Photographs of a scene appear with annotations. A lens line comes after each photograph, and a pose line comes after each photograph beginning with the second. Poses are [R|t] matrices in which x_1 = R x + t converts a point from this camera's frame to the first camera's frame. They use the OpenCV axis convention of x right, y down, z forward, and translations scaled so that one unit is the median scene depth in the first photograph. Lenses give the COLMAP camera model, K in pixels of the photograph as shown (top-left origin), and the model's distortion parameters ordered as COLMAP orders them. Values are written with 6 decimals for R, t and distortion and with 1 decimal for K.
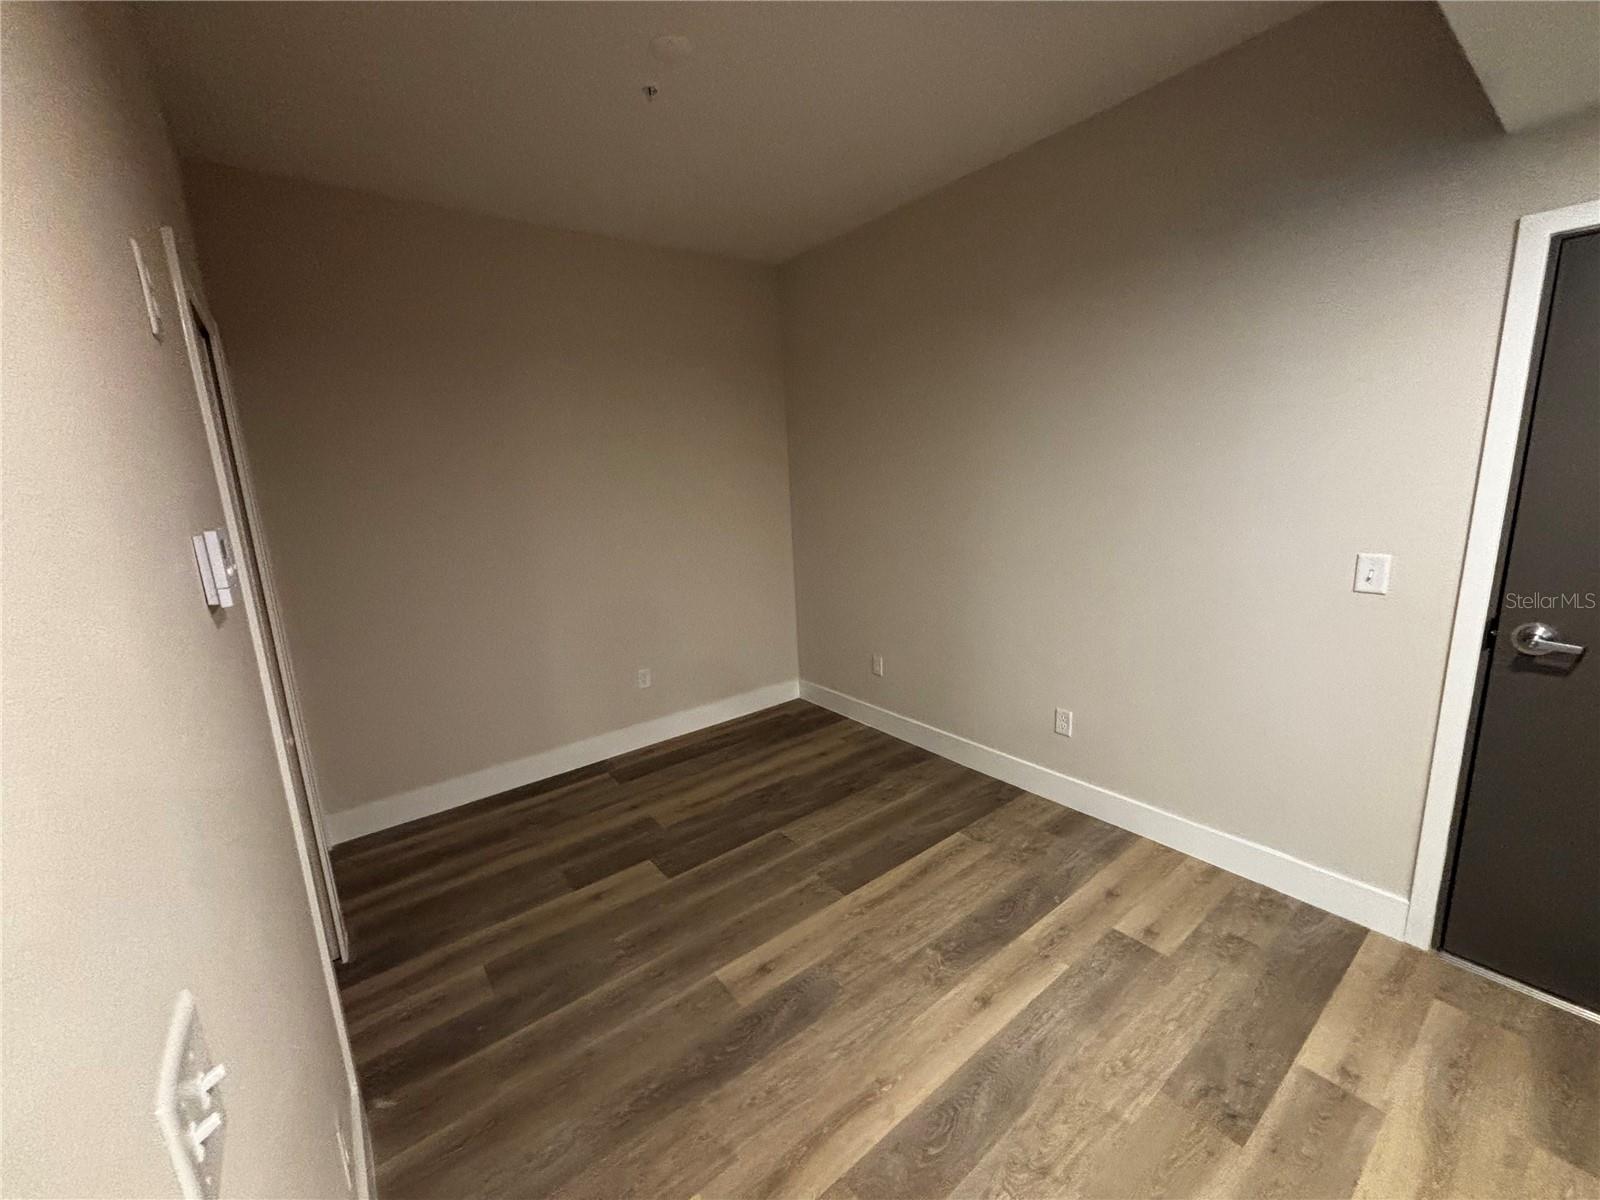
lens RADIAL K [[657.1, 0, 804.2], [0, 657.1, 594.6], [0, 0, 1]] dist [0.002268, 0.000046]
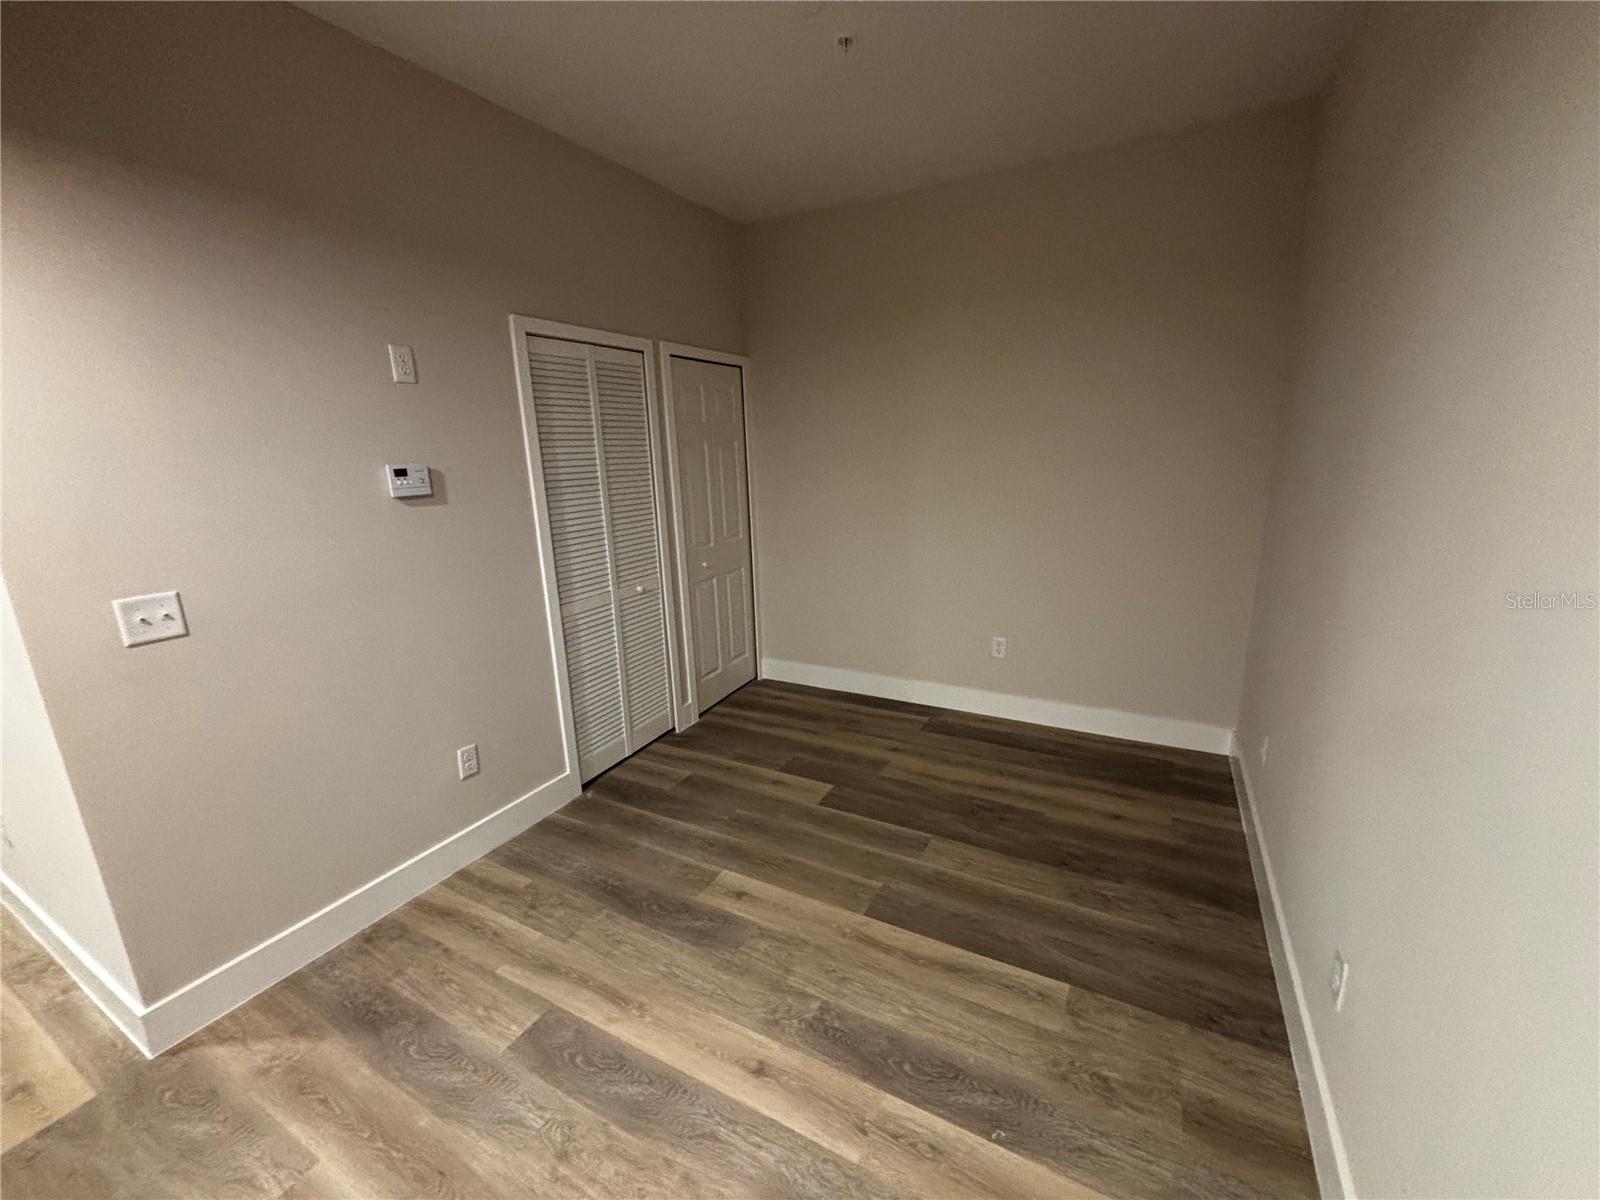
lens RADIAL K [[648.8, 0, 800.0], [0, 648.8, 600.0], [0, 0, 1]] dist [-0.001781, -0.000290]
pose [[0.405122, 0.254071, -0.878250, 0.690845], [-0.168549, 0.964901, 0.201390, -0.124348], [0.898592, 0.066441, 0.433726, 0.496317]]
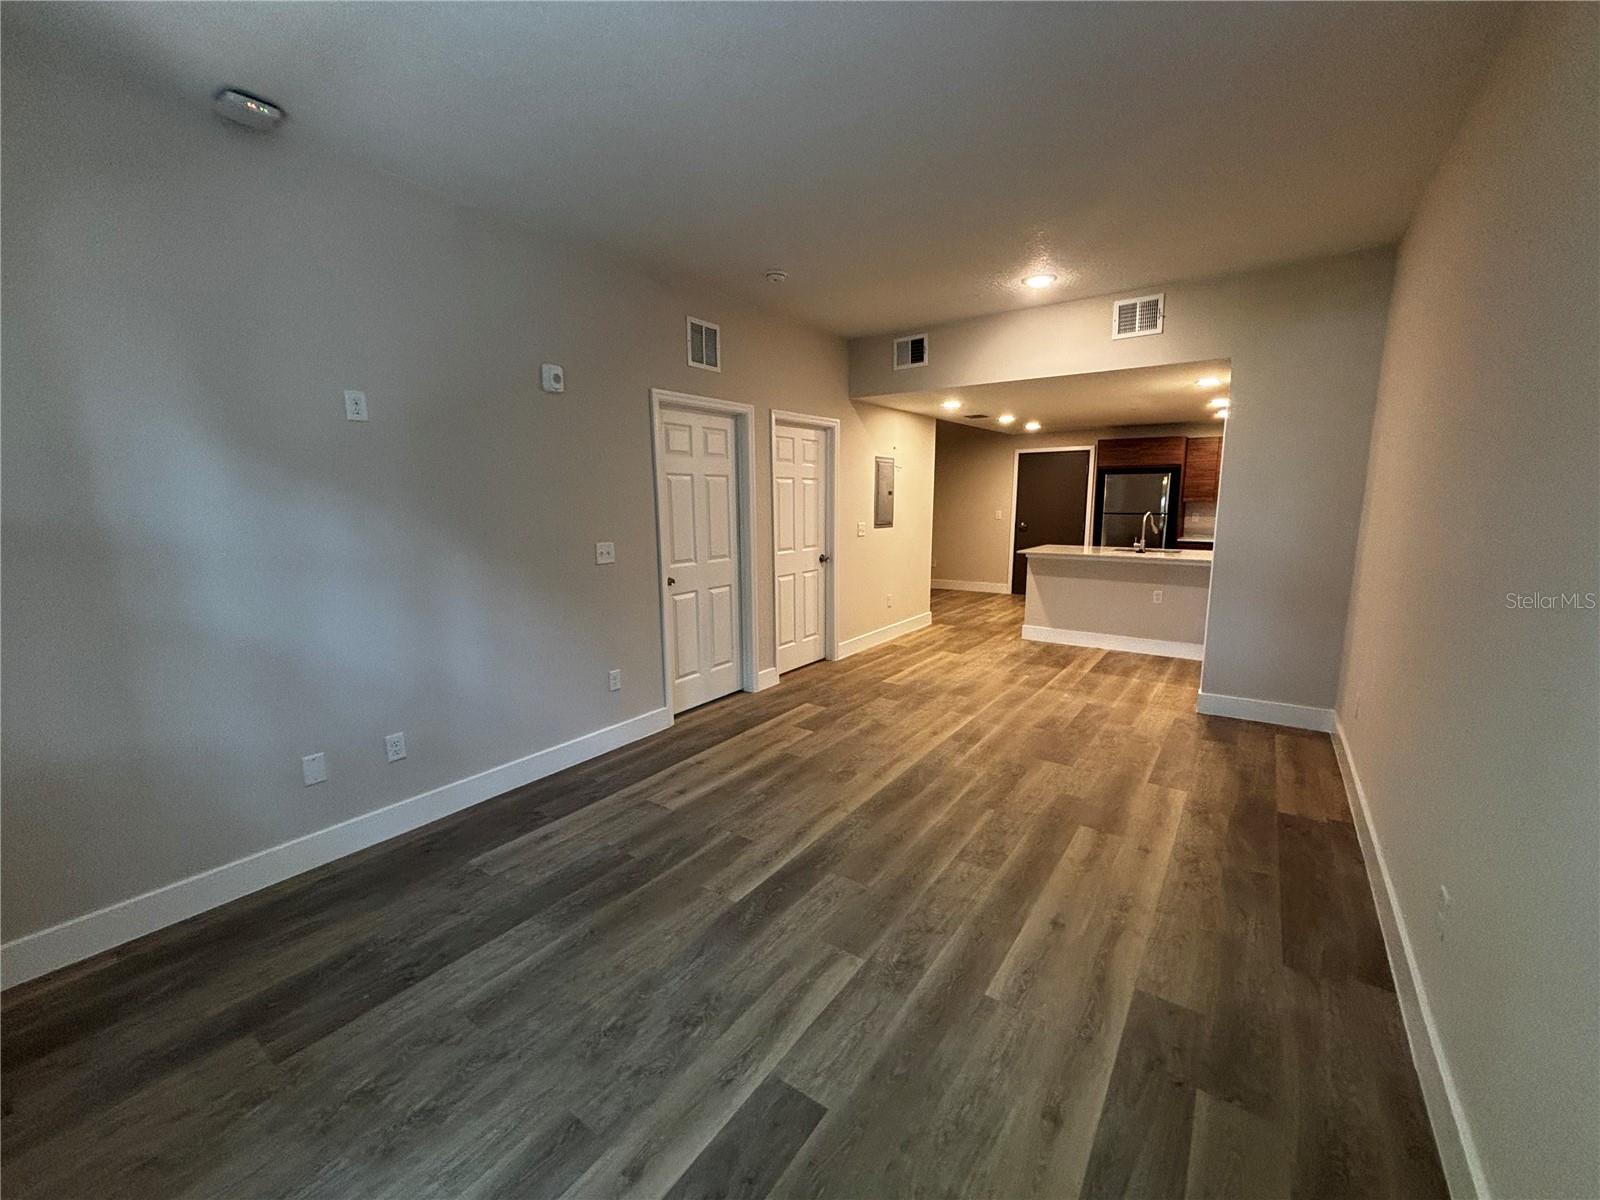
lens RADIAL K [[644.5, 0, 804.3], [0, 644.5, 599.3], [0, 0, 1]] dist [0.007340, -0.004285]
pose [[0.956668, -0.008268, 0.291063, -1.524459], [0.021678, 0.998845, -0.042878, 0.609124], [-0.290373, 0.047330, 0.955742, -2.497510]]
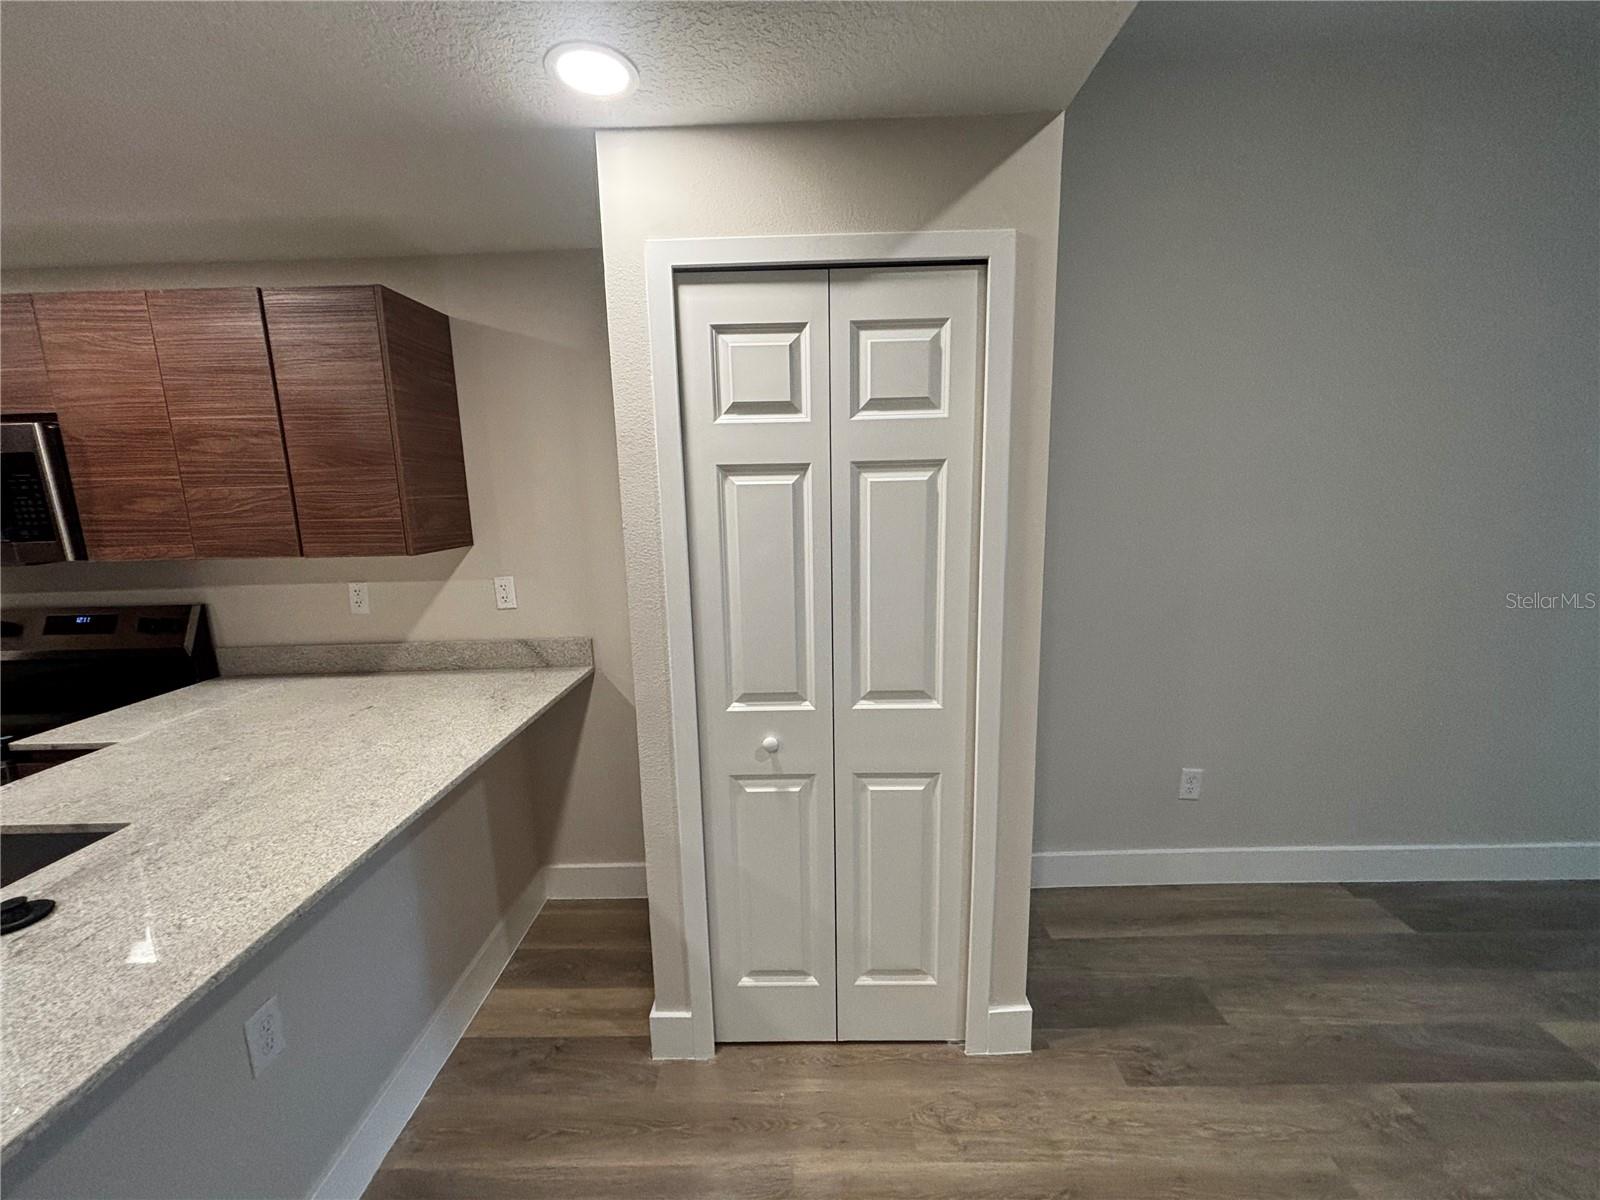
lens RADIAL K [[644.0, 0, 800.0], [0, 644.0, 600.0], [0, 0, 1]] dist [0.001485, -0.000531]
pose [[-0.778588, -0.043438, 0.626030, -0.203423], [0.183218, 0.938400, 0.292979, 0.150144], [-0.600193, 0.342810, -0.722668, -0.610214]]
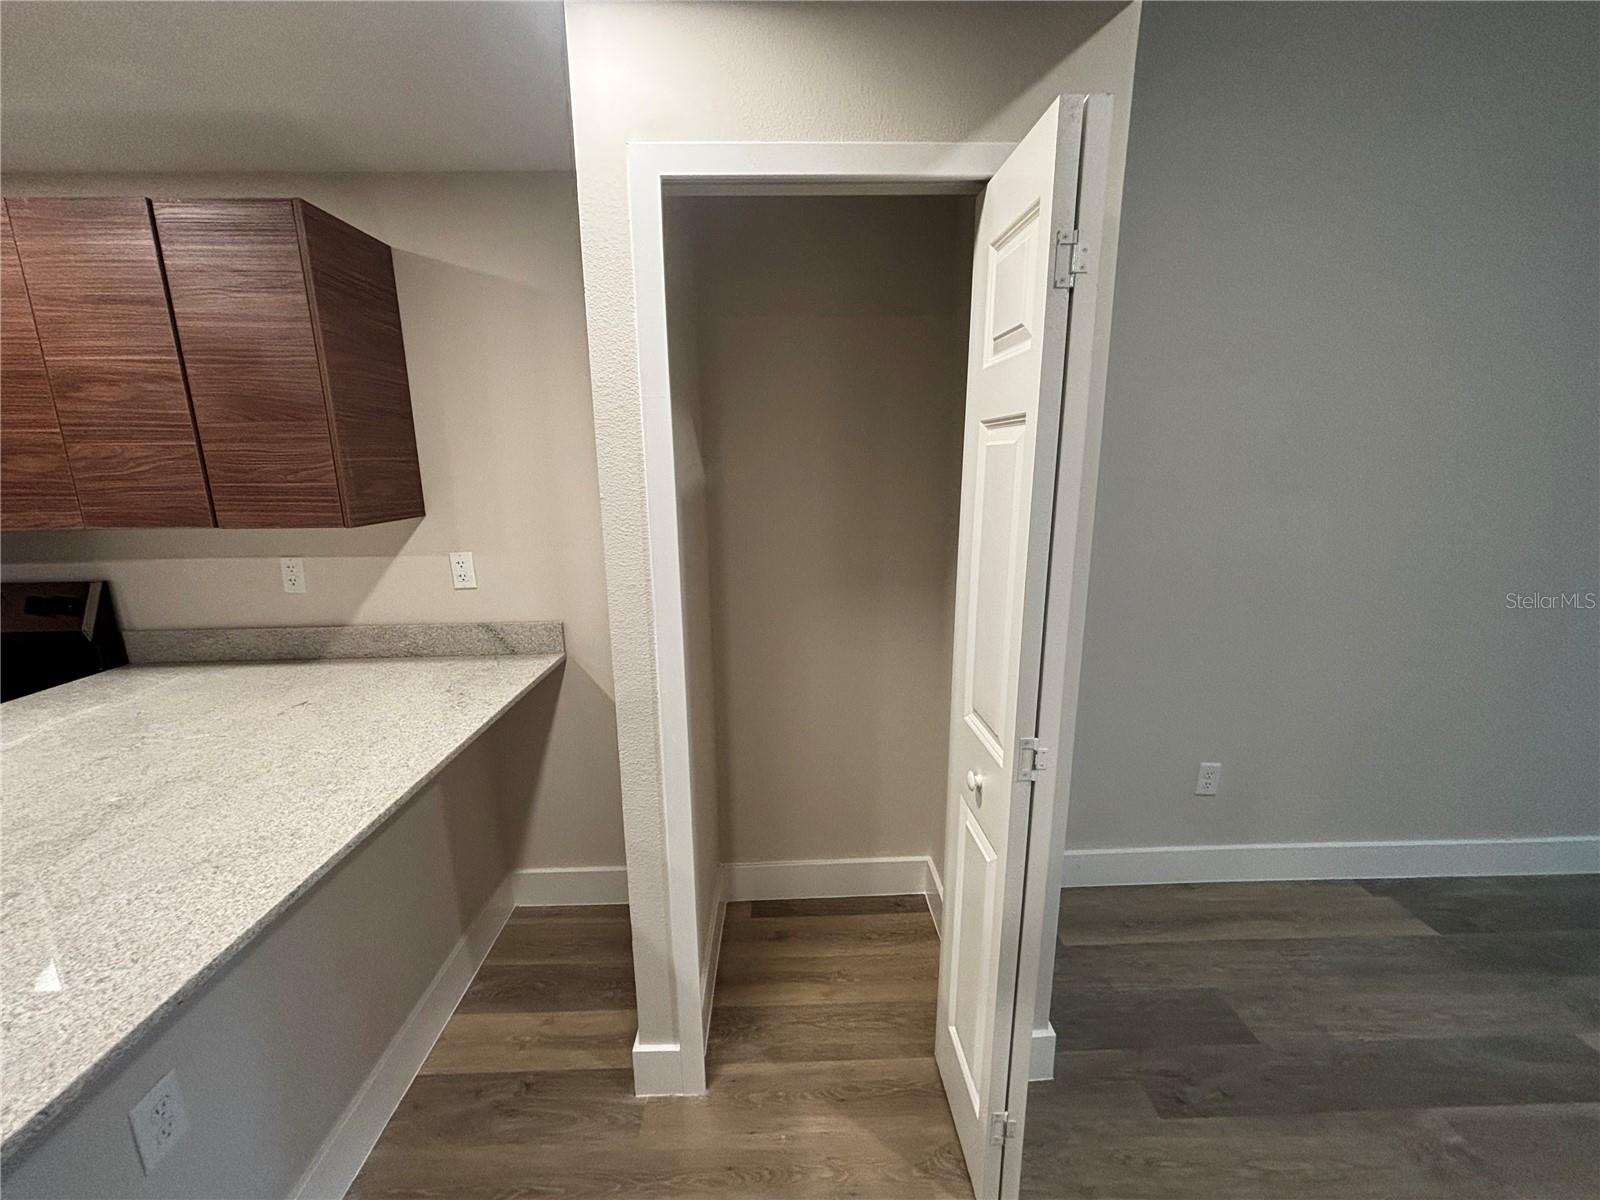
lens RADIAL K [[644.0, 0, 800.0], [0, 644.0, 600.0], [0, 0, 1]] dist [0.001485, -0.000531]
pose [[-0.803226, -0.074183, 0.591037, -0.122718], [0.163583, 0.926598, 0.338611, 0.161738], [-0.572772, 0.368665, -0.732133, -0.660838]]
